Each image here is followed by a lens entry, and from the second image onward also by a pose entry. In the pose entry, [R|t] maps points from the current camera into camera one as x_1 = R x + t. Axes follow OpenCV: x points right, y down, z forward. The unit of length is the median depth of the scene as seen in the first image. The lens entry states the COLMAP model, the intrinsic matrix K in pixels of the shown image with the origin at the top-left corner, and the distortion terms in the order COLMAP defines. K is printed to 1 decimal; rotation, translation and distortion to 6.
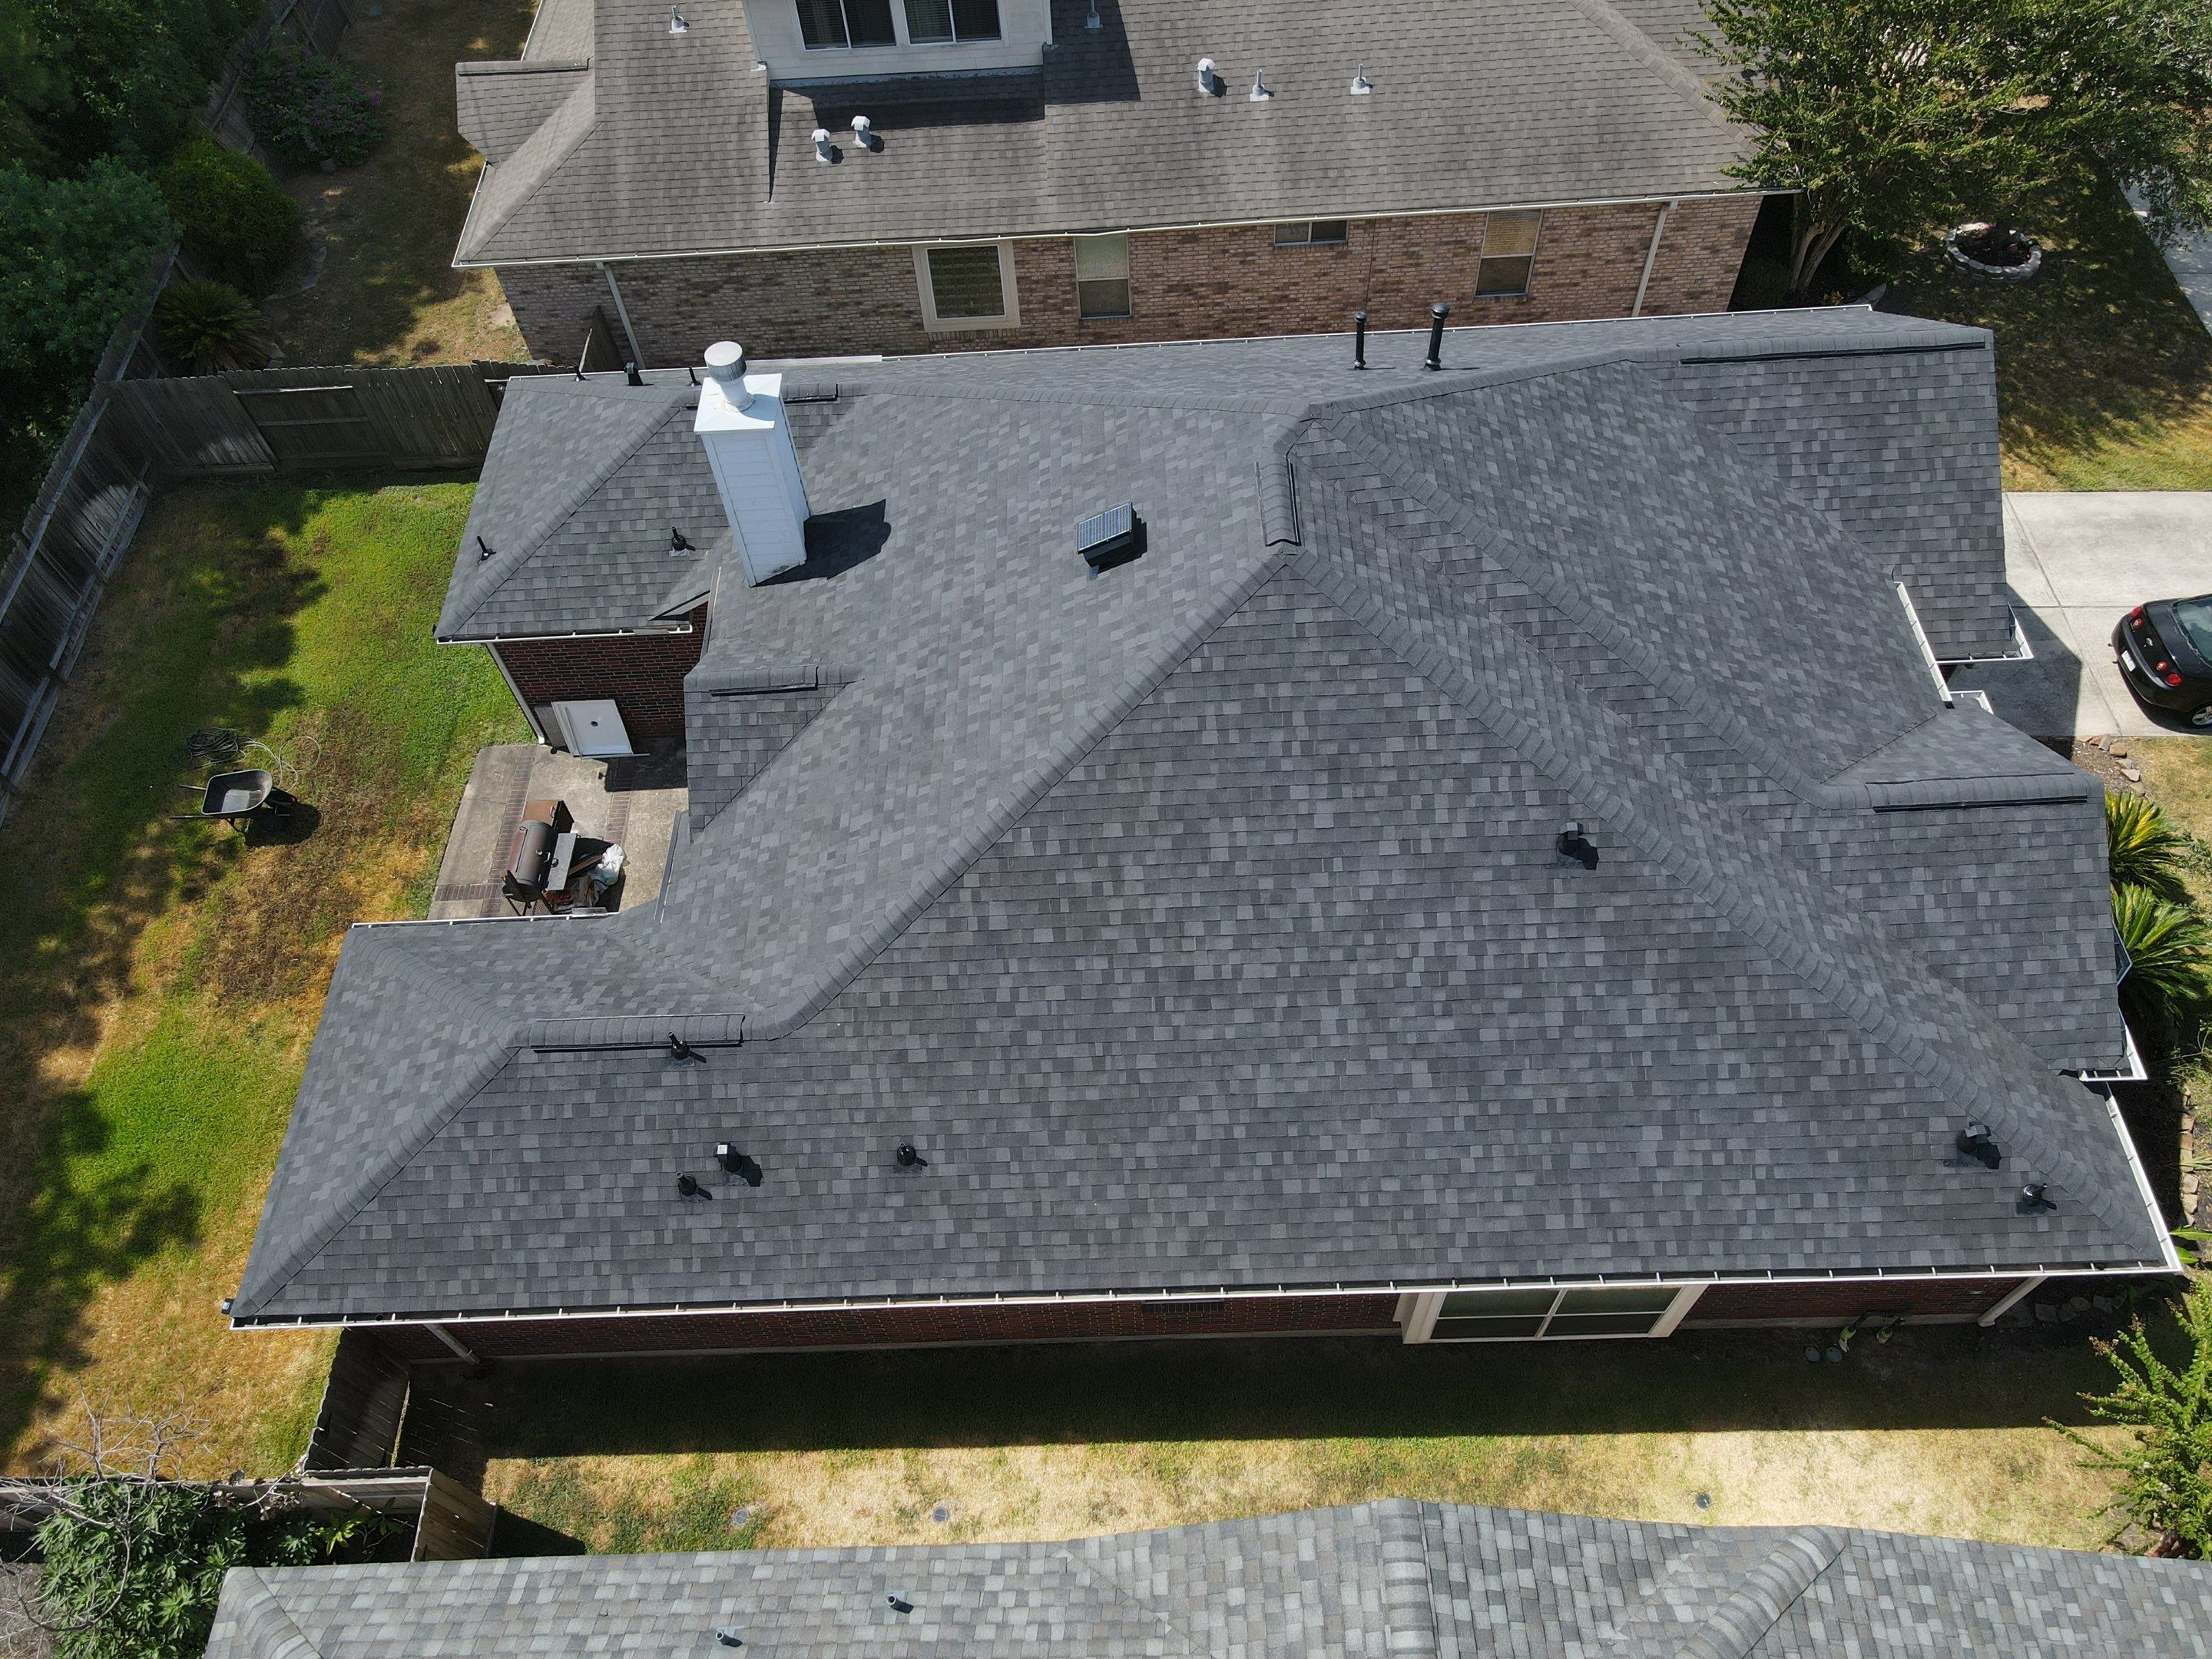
lens RADIAL K [[1621.6, 0, 1098.3], [0, 1621.6, 835.8], [0, 0, 1]] dist [0.055757, -0.055225]
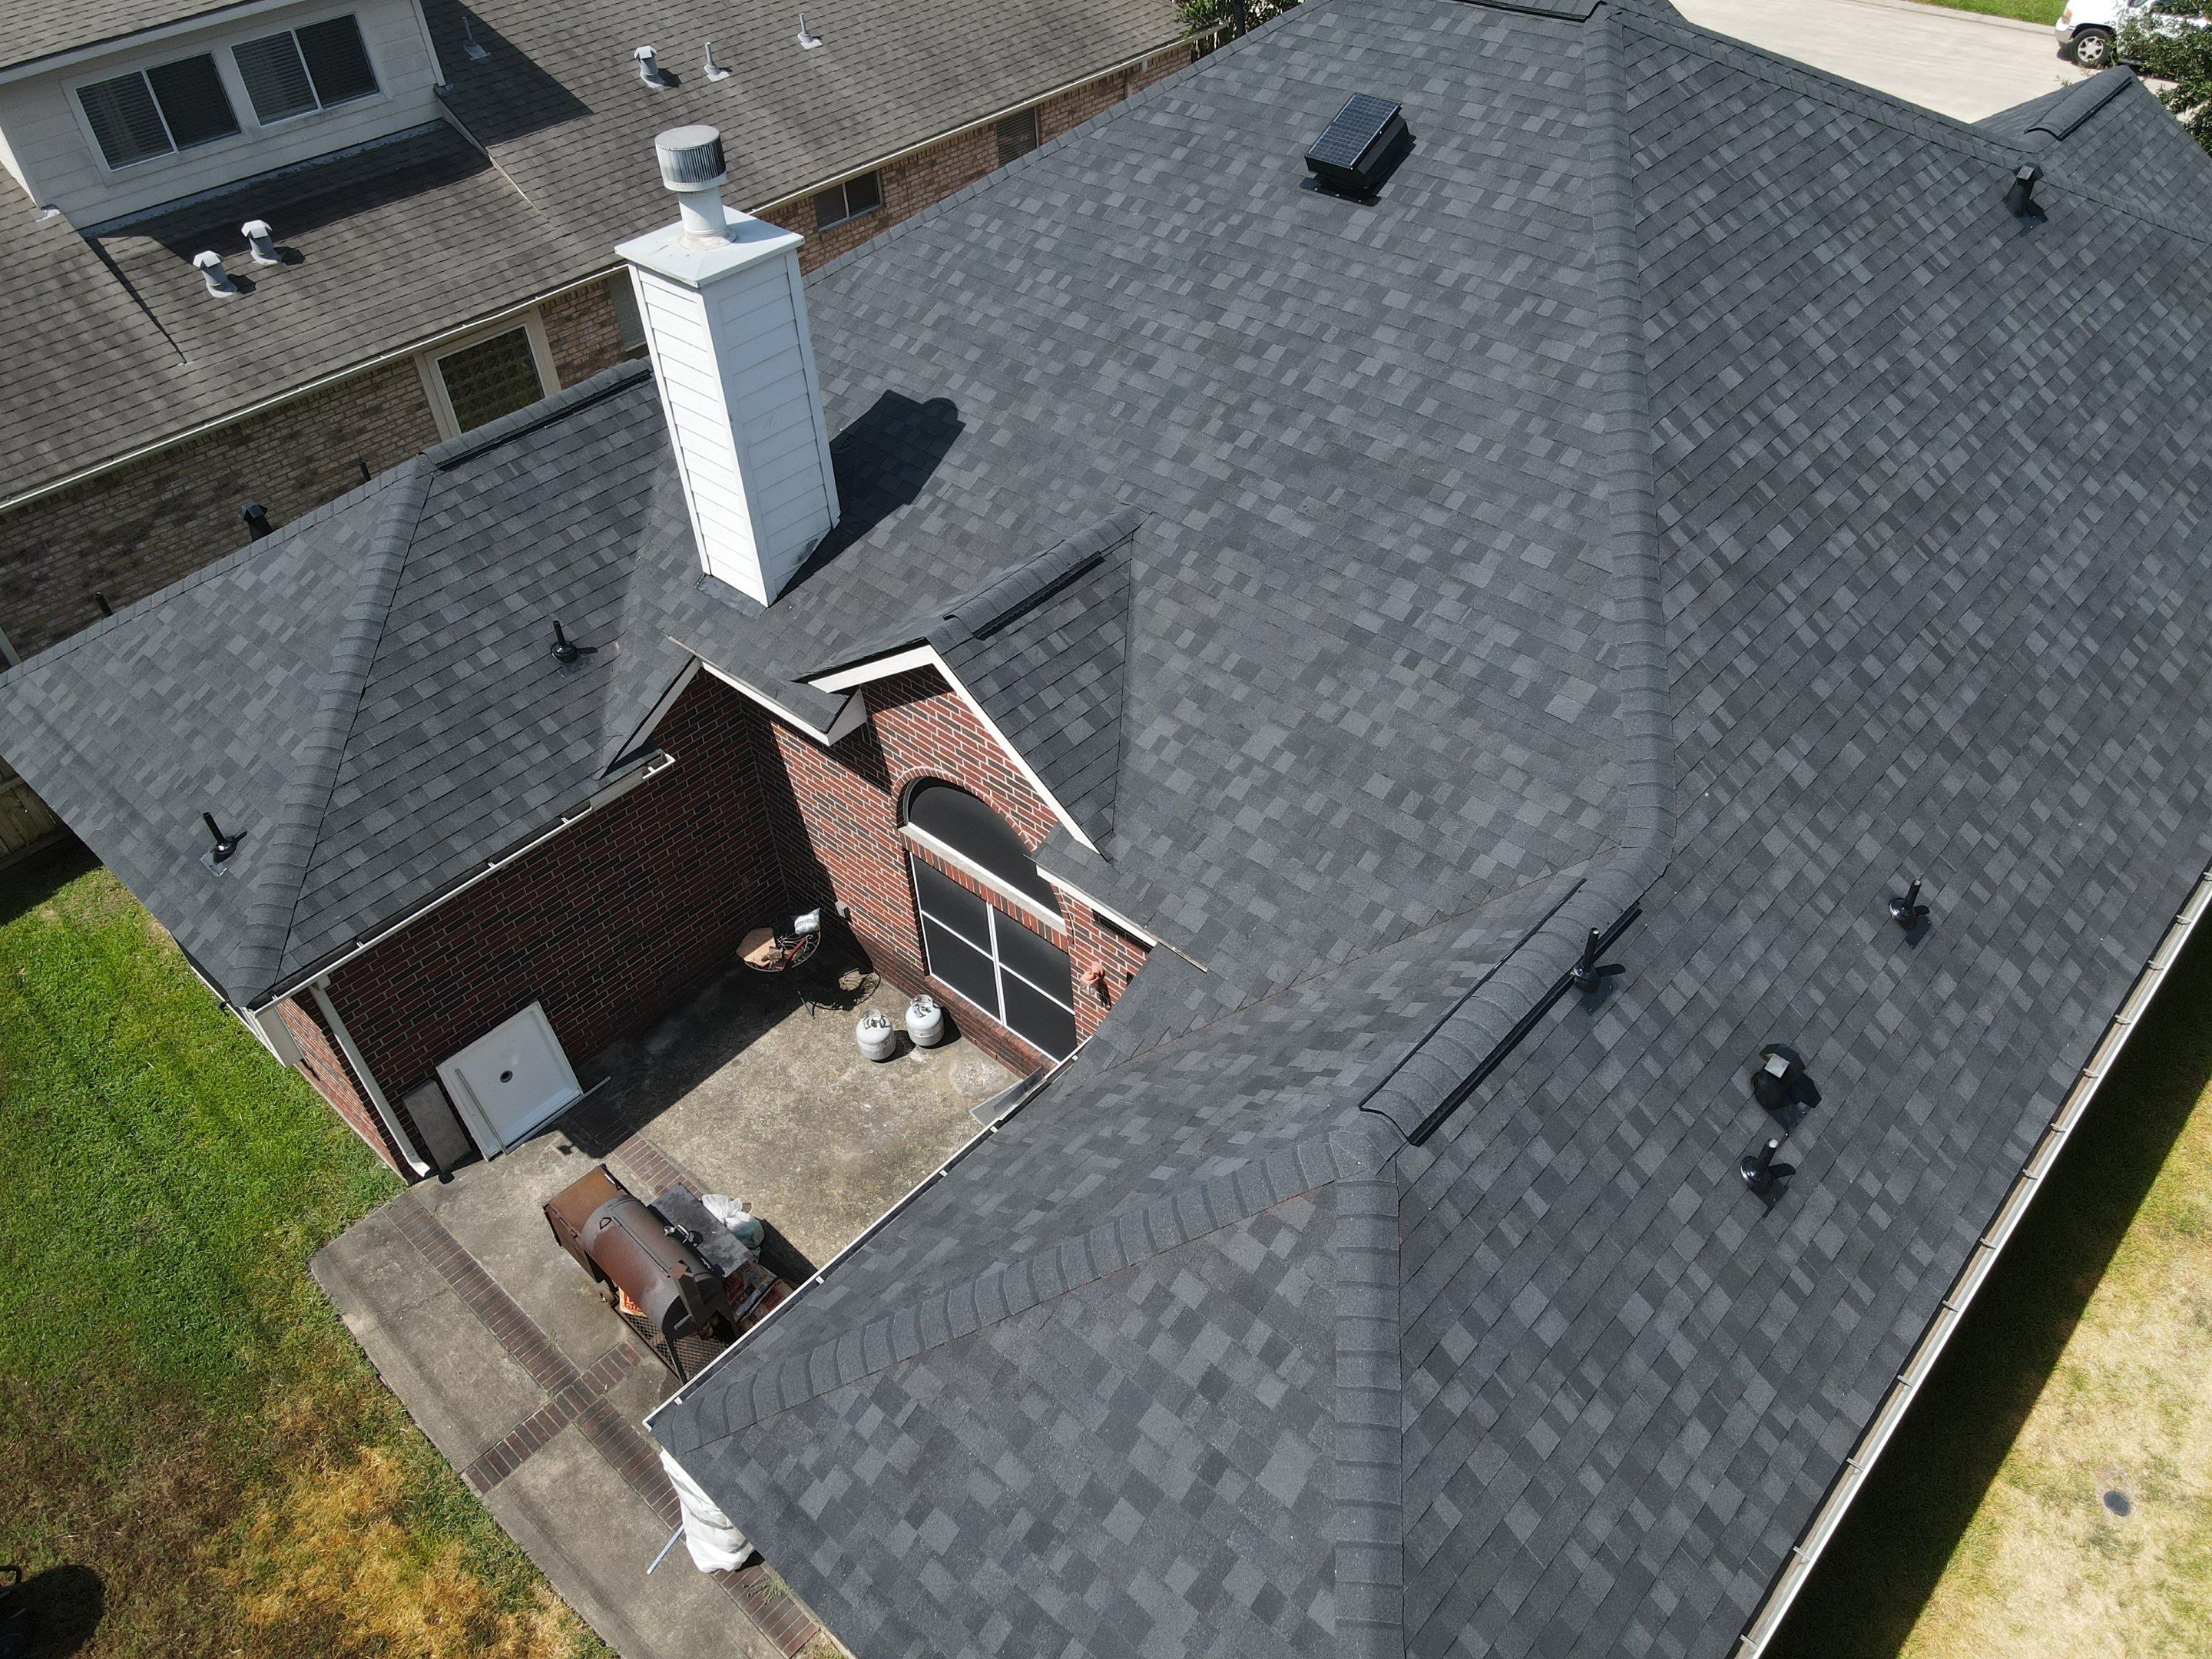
lens RADIAL K [[1621.6, 0, 1109.3], [0, 1621.6, 817.0], [0, 0, 1]] dist [0.055757, -0.055225]
pose [[0.684373, -0.464306, 0.562187, -0.568547], [0.600962, 0.795815, -0.074319, 0.033392], [-0.412890, 0.388715, 0.823664, 0.545190]]
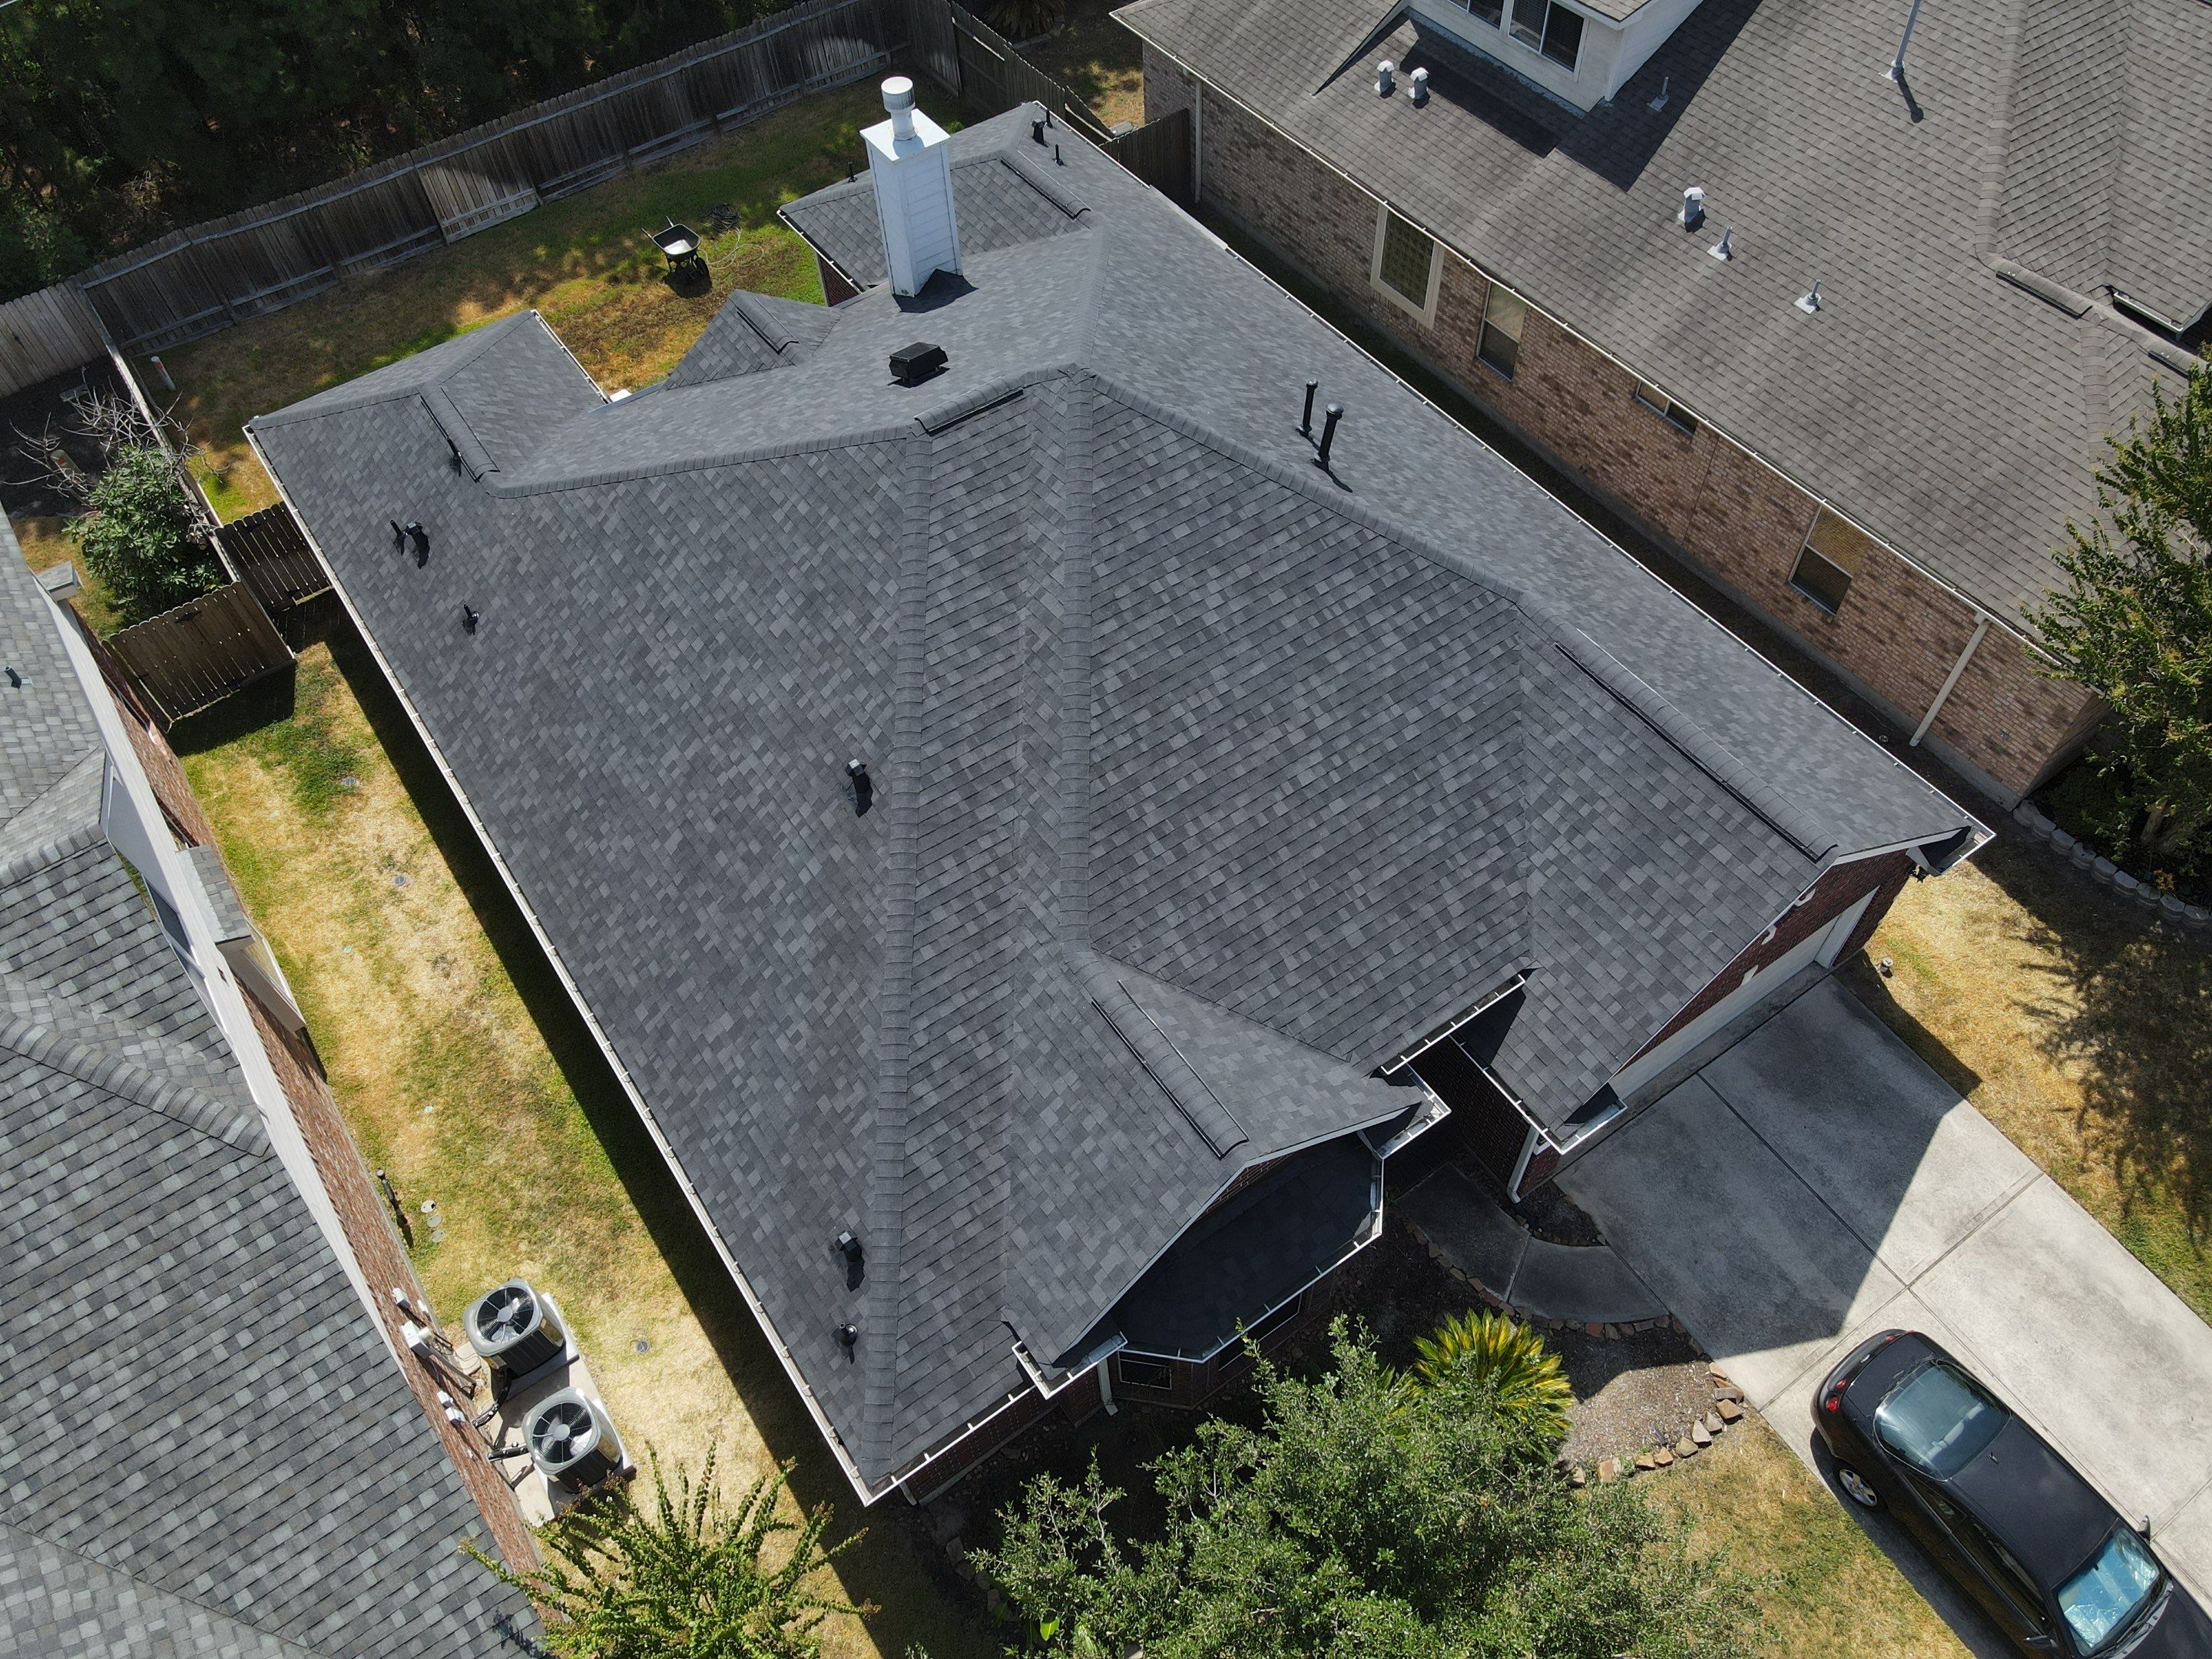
lens RADIAL K [[1621.6, 0, 1092.0], [0, 1621.6, 834.8], [0, 0, 1]] dist [0.055757, -0.055225]
pose [[0.555298, 0.685923, -0.470270, 0.790713], [-0.671283, 0.703485, 0.233428, -0.283805], [0.490941, 0.186063, 0.851092, 0.148834]]
